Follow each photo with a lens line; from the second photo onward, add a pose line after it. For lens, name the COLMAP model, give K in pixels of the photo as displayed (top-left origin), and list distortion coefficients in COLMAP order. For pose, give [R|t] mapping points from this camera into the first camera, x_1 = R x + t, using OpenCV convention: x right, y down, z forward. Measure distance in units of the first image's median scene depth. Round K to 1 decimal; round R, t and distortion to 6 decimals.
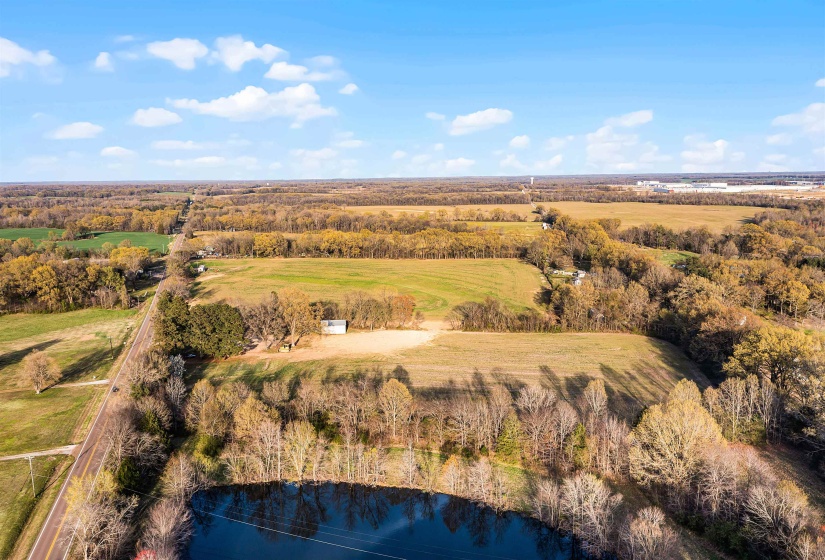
lens RADIAL K [[635.9, 0, 412.5], [0, 635.9, 280.0], [0, 0, 1]] dist [-0.001514, 0.000162]
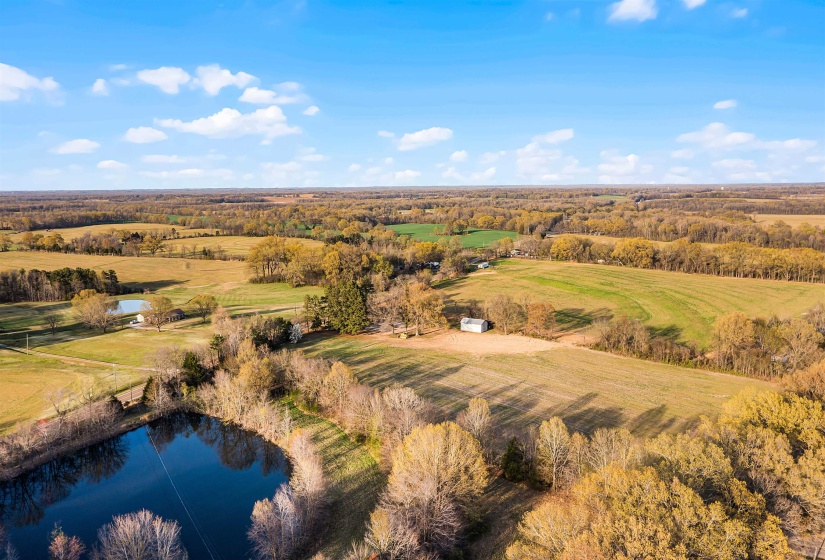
lens RADIAL K [[656.3, 0, 412.5], [0, 656.3, 280.0], [0, 0, 1]] dist [-0.004940, -0.001835]
pose [[0.779803, 0.092661, -0.619130, 0.229369], [-0.098676, 0.994815, 0.024604, -0.008133], [0.618200, 0.041907, 0.784903, 0.048988]]
